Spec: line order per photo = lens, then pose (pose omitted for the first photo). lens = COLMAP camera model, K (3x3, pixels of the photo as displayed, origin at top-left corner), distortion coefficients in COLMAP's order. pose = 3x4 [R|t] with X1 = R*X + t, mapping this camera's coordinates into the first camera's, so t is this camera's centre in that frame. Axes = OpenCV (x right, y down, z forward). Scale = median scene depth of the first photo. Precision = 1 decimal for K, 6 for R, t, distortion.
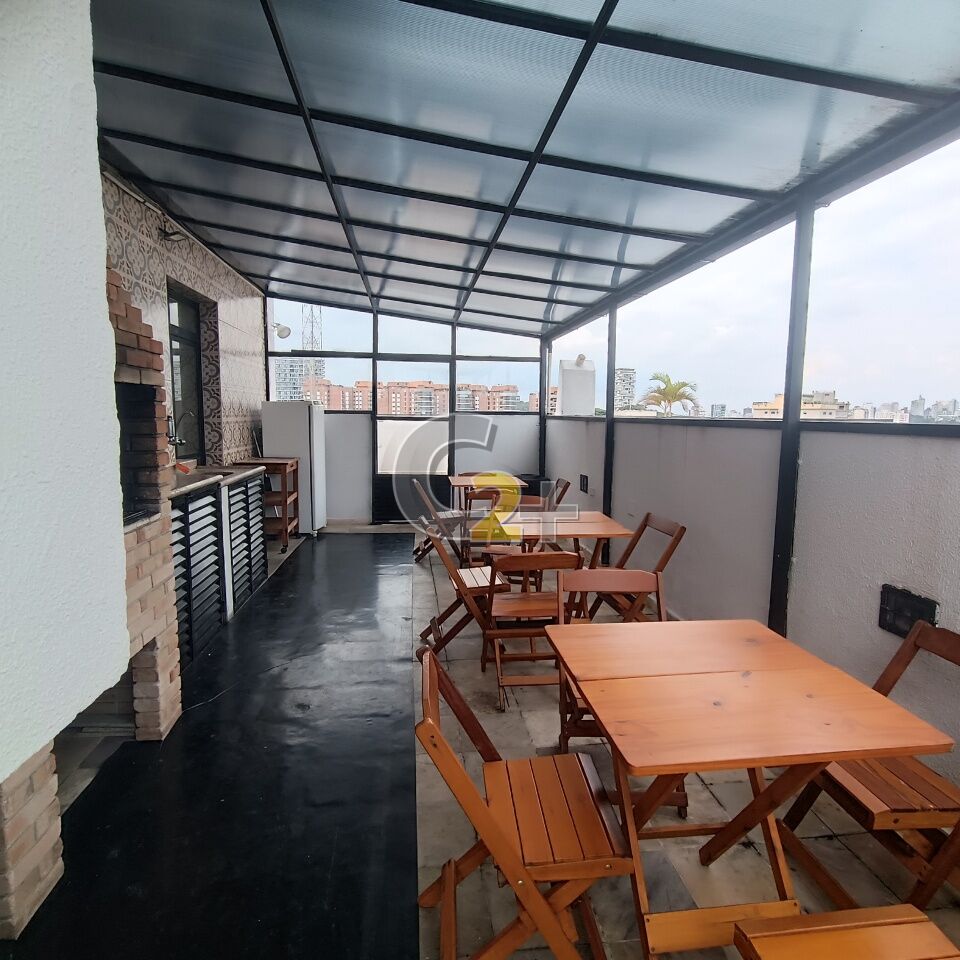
lens RADIAL K [[579.2, 0, 476.9], [0, 579.2, 487.0], [0, 0, 1]] dist [-0.005847, 0.002701]
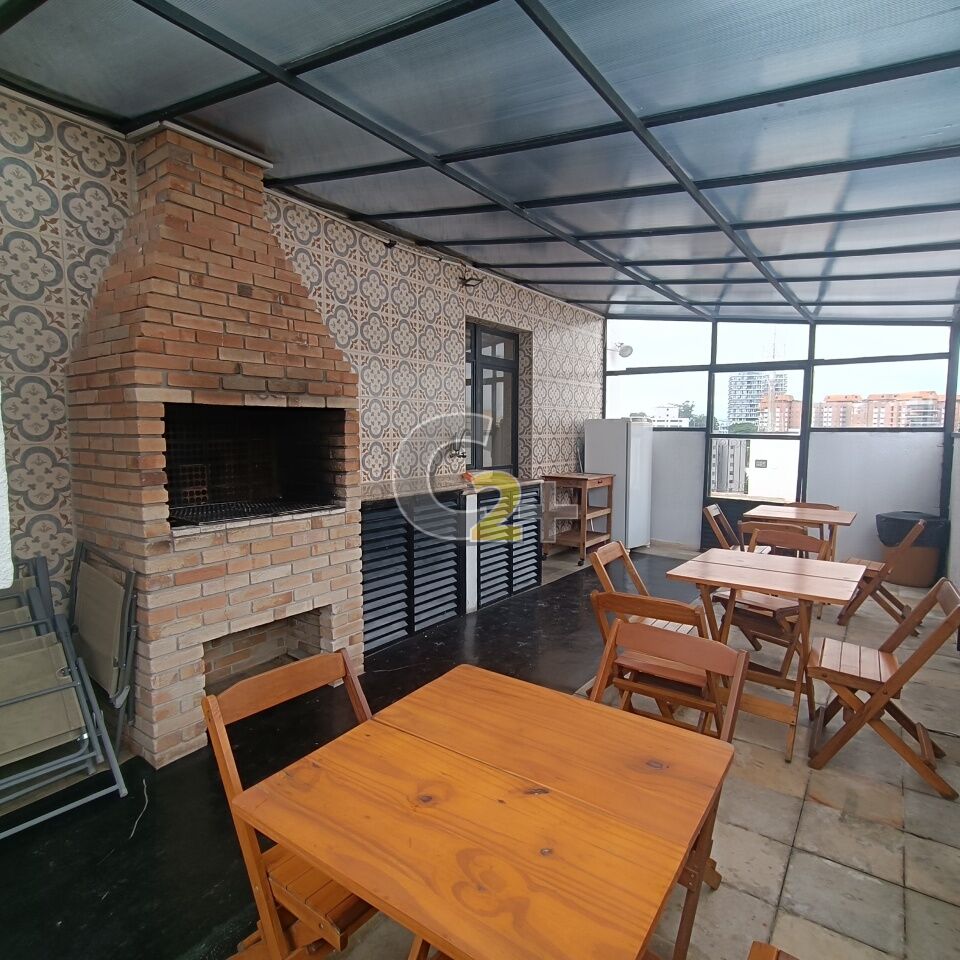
lens RADIAL K [[579.2, 0, 474.2], [0, 579.2, 470.7], [0, 0, 1]] dist [-0.005847, 0.002701]
pose [[0.733191, 0.044399, -0.678571, 0.178246], [-0.084629, 0.996066, -0.026268, -0.009593], [0.674736, 0.076686, 0.734065, 0.092339]]
